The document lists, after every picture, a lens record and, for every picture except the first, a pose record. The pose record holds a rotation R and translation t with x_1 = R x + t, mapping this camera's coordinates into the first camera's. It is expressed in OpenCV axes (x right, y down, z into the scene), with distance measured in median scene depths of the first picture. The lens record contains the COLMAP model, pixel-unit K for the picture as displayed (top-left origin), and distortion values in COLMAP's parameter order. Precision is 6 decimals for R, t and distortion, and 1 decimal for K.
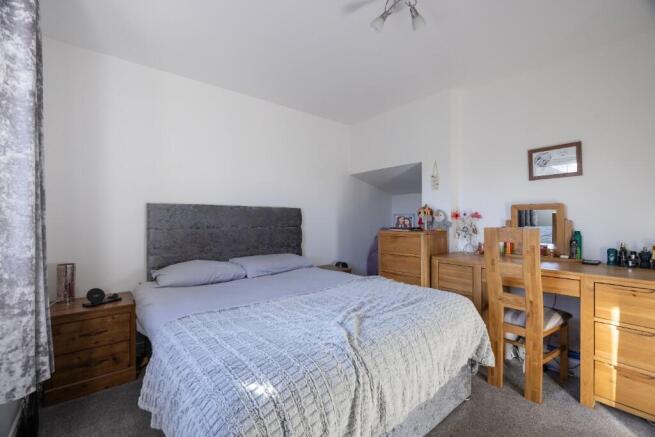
lens RADIAL K [[289.3, 0, 323.4], [0, 289.3, 217.5], [0, 0, 1]] dist [-0.001333, -0.000214]
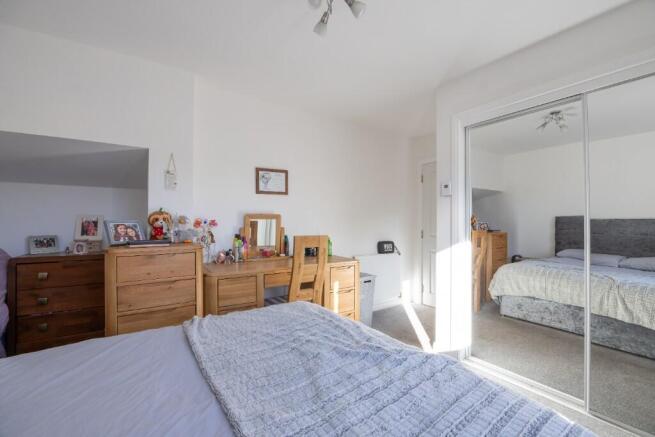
lens RADIAL K [[289.3, 0, 325.6], [0, 289.3, 221.7], [0, 0, 1]] dist [-0.001333, -0.000214]
pose [[0.082817, 0.007107, 0.996539, -0.422172], [-0.002919, 0.999972, -0.006889, -0.007787], [-0.996560, -0.002338, 0.082836, 0.628529]]
